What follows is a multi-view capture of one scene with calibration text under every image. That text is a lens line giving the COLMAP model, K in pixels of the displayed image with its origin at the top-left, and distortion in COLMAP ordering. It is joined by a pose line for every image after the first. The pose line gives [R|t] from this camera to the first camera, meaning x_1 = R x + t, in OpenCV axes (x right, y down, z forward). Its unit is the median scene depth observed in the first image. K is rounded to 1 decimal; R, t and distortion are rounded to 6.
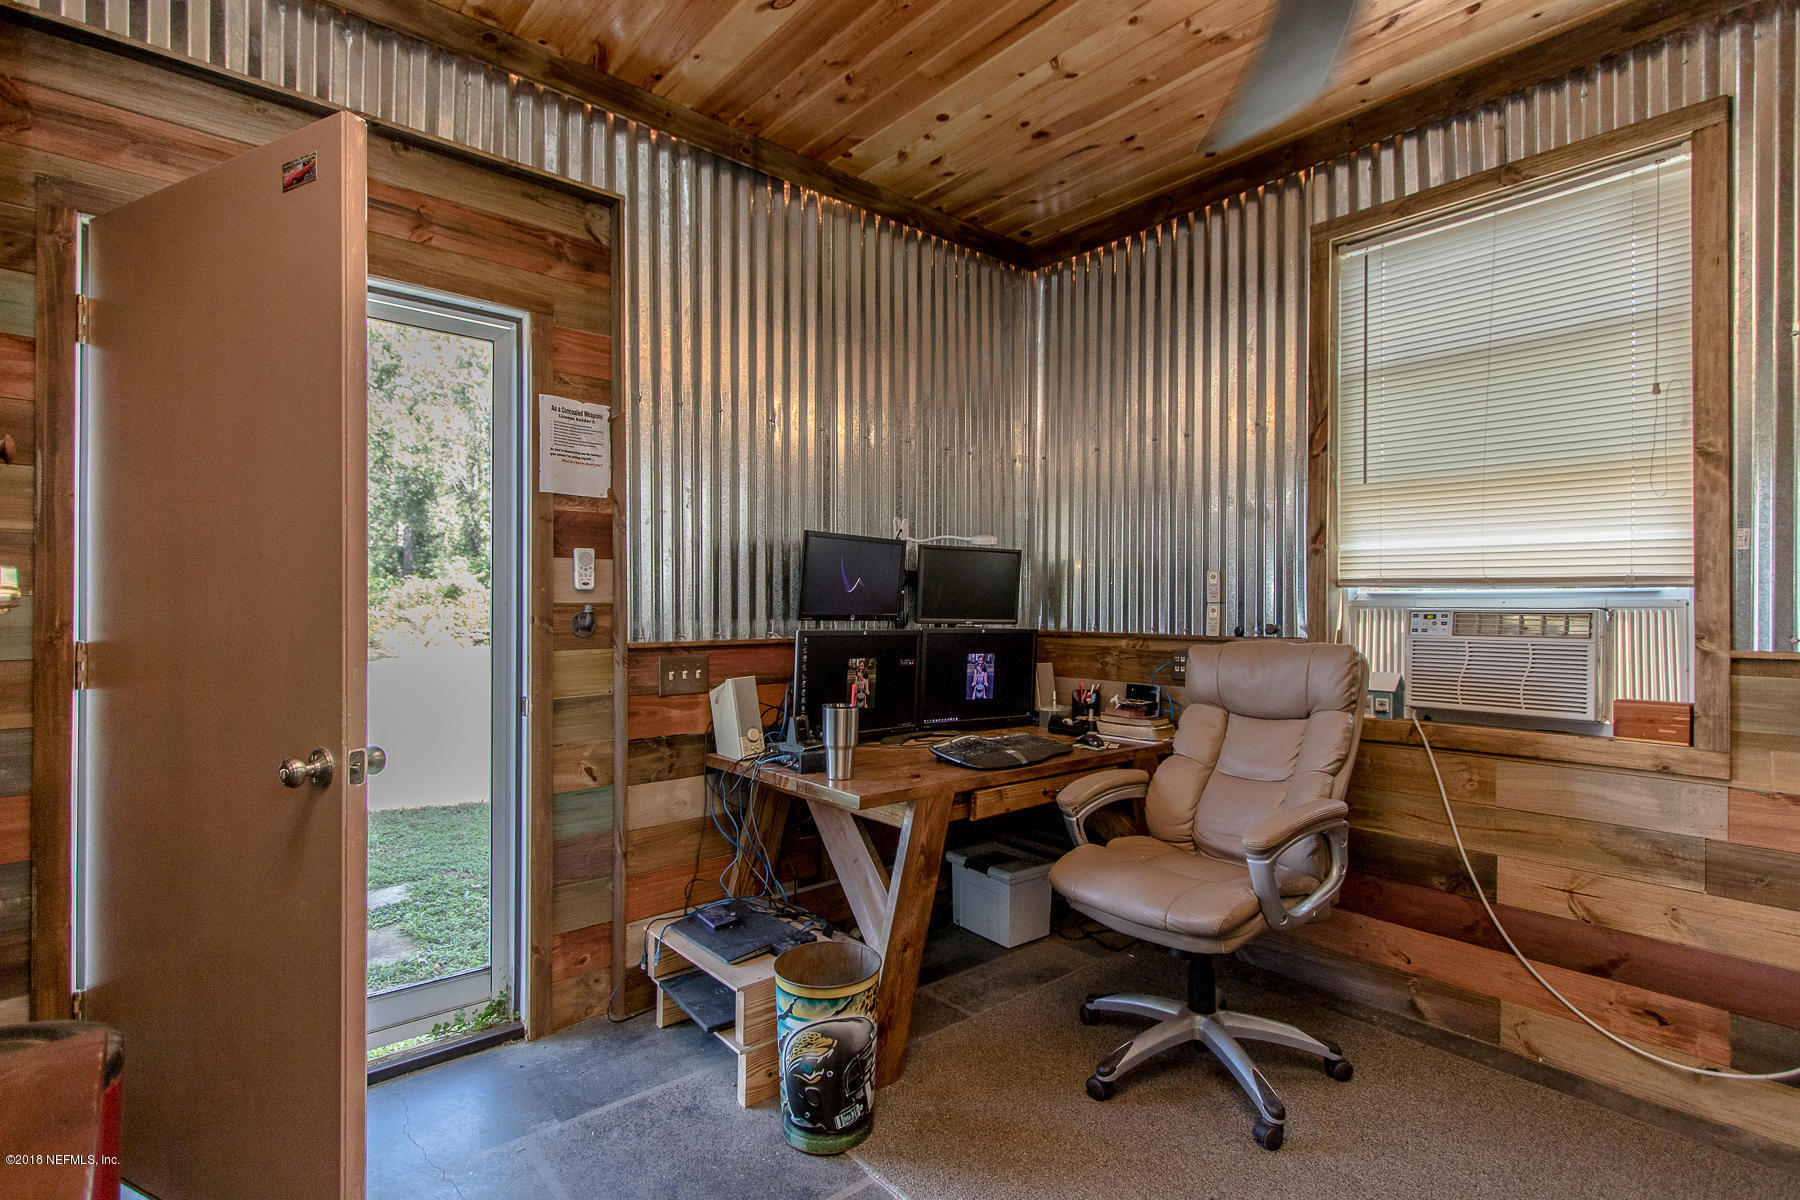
lens RADIAL K [[829.3, 0, 897.3], [0, 829.3, 604.4], [0, 0, 1]] dist [-0.008779, 0.000086]
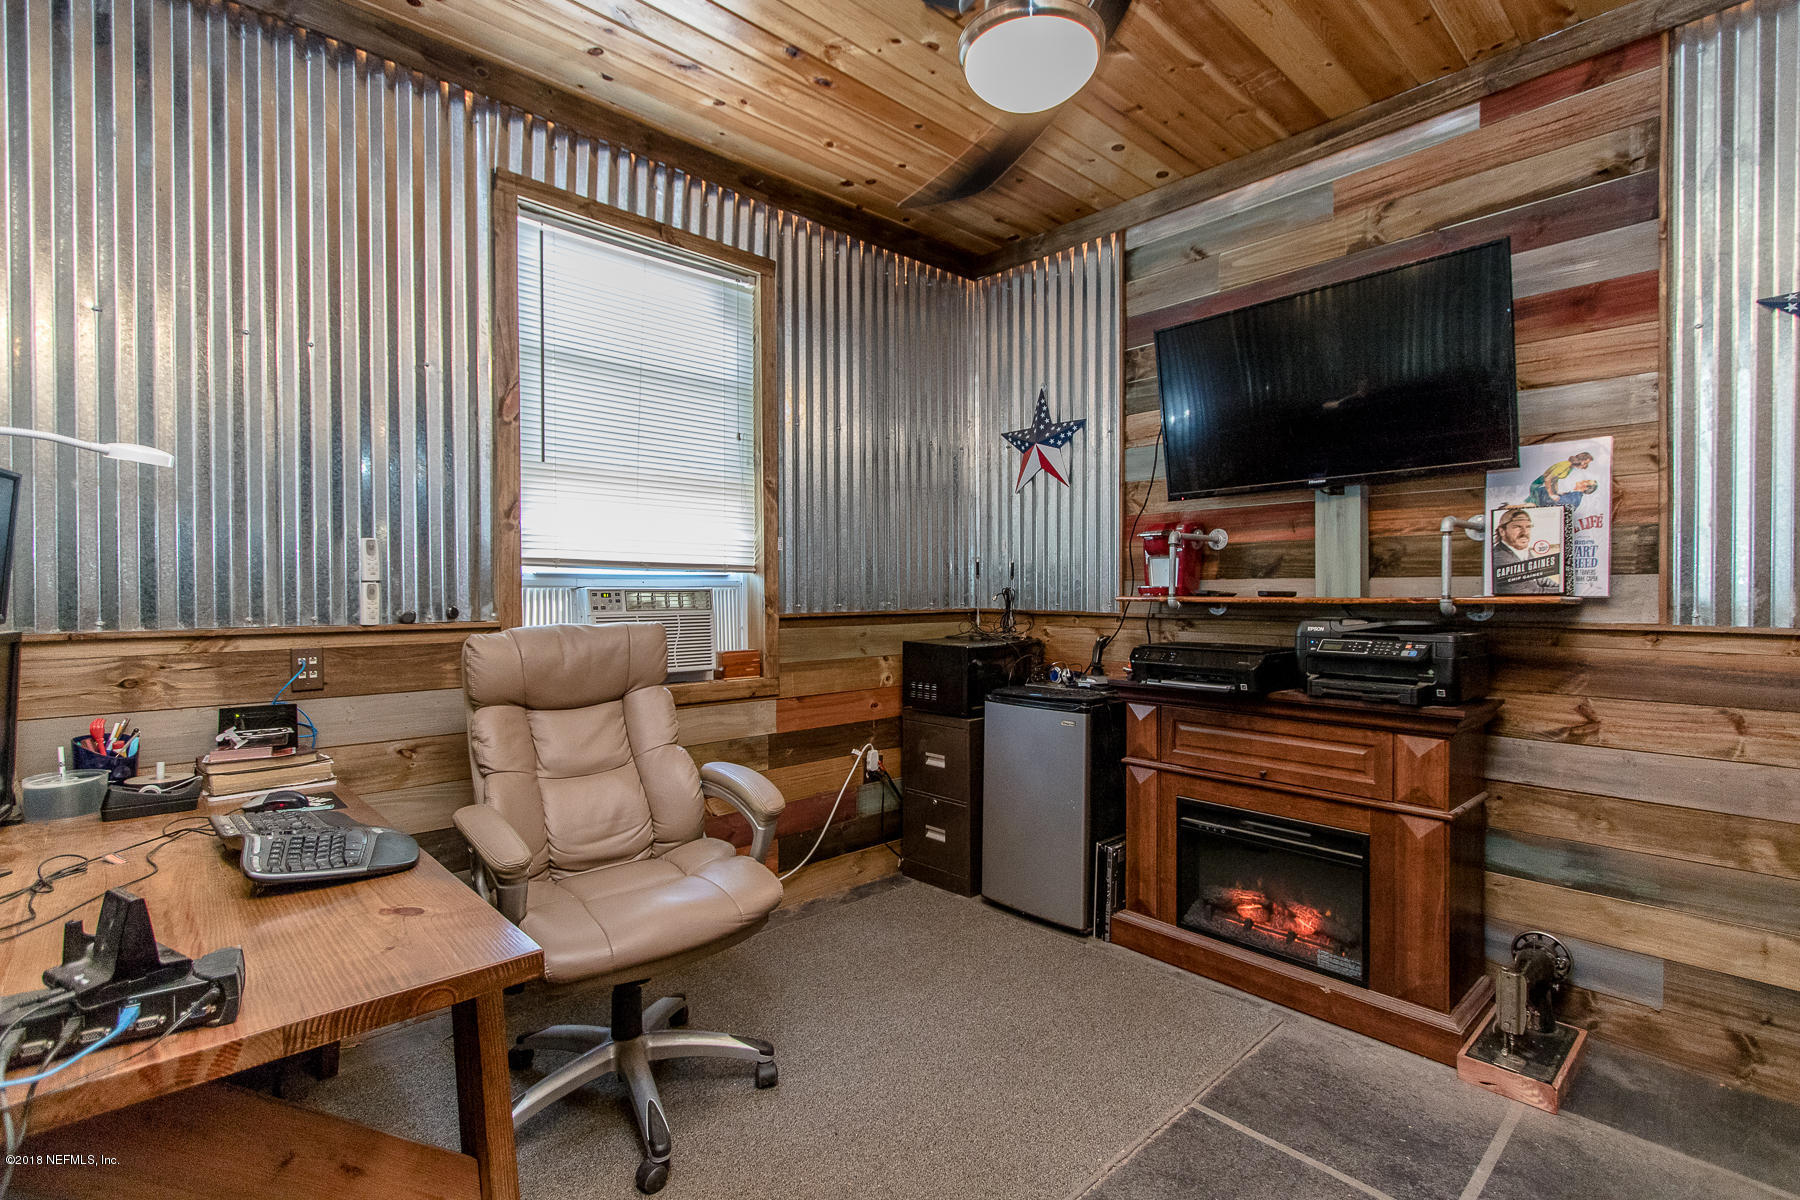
lens RADIAL K [[829.3, 0, 898.2], [0, 829.3, 595.4], [0, 0, 1]] dist [-0.008779, 0.000086]
pose [[-0.038375, -0.016493, 0.999127, -0.501515], [-0.004796, 0.999855, 0.016321, -0.005182], [-0.999252, -0.004165, -0.038448, 0.686251]]
